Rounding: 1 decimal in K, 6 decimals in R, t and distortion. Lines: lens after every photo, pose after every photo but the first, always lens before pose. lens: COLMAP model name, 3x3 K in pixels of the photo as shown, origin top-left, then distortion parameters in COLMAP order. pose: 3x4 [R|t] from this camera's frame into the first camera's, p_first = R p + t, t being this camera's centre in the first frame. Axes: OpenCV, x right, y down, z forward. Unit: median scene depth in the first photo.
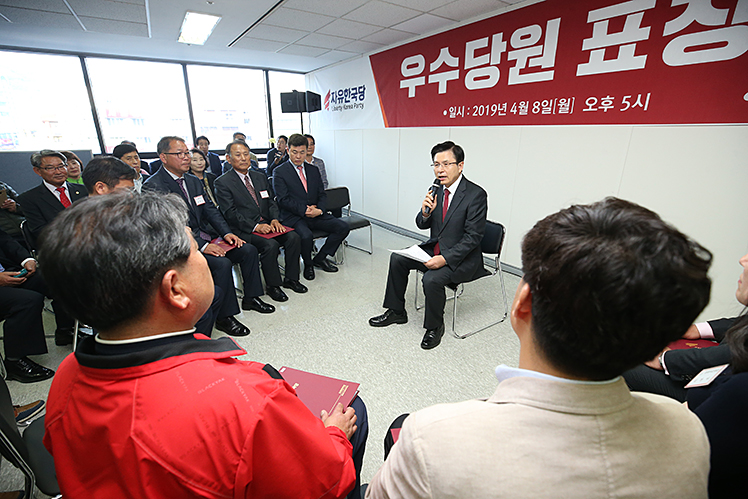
lens RADIAL K [[339.5, 0, 372.4], [0, 339.5, 244.2], [0, 0, 1]] dist [-0.032123, 0.009737]
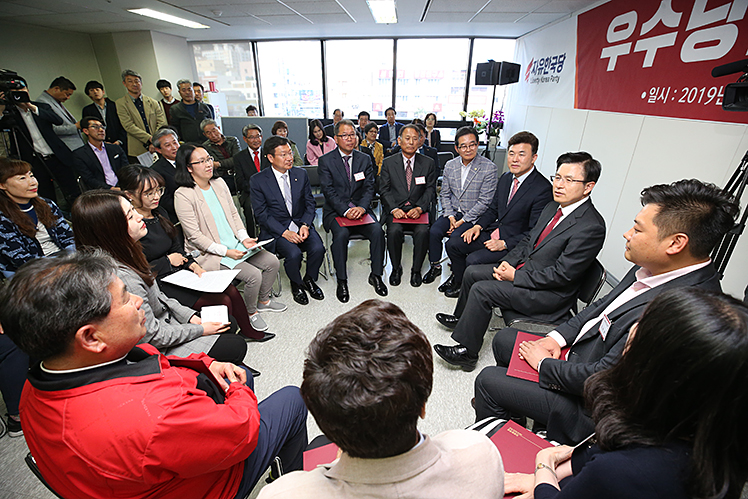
lens RADIAL K [[339.5, 0, 373.0], [0, 339.5, 246.6], [0, 0, 1]] dist [-0.032123, 0.009737]
pose [[0.785846, 0.261658, -0.560340, 0.290678], [-0.200296, 0.964930, 0.169682, -0.095448], [0.585087, -0.021110, 0.810696, 0.087919]]
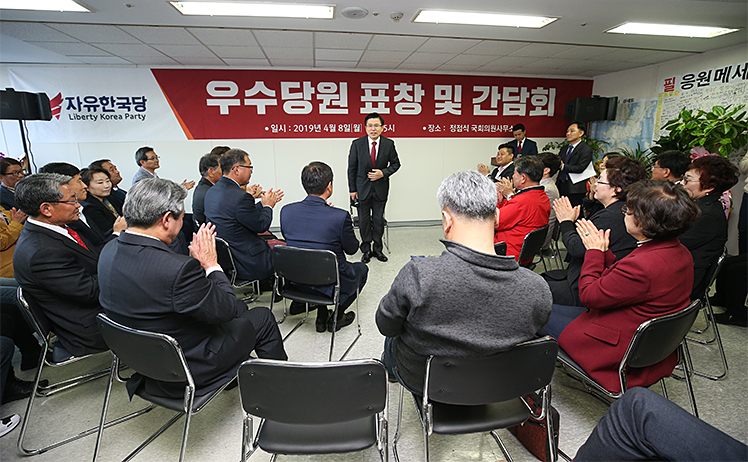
lens RADIAL K [[319.1, 0, 358.0], [0, 319.1, 204.6], [0, 0, 1]] dist [-0.028770, 0.005529]
pose [[0.455299, -0.178915, 0.872177, -0.903293], [0.284742, 0.957414, 0.047758, -0.075626], [-0.843579, 0.226601, 0.486854, 0.194280]]
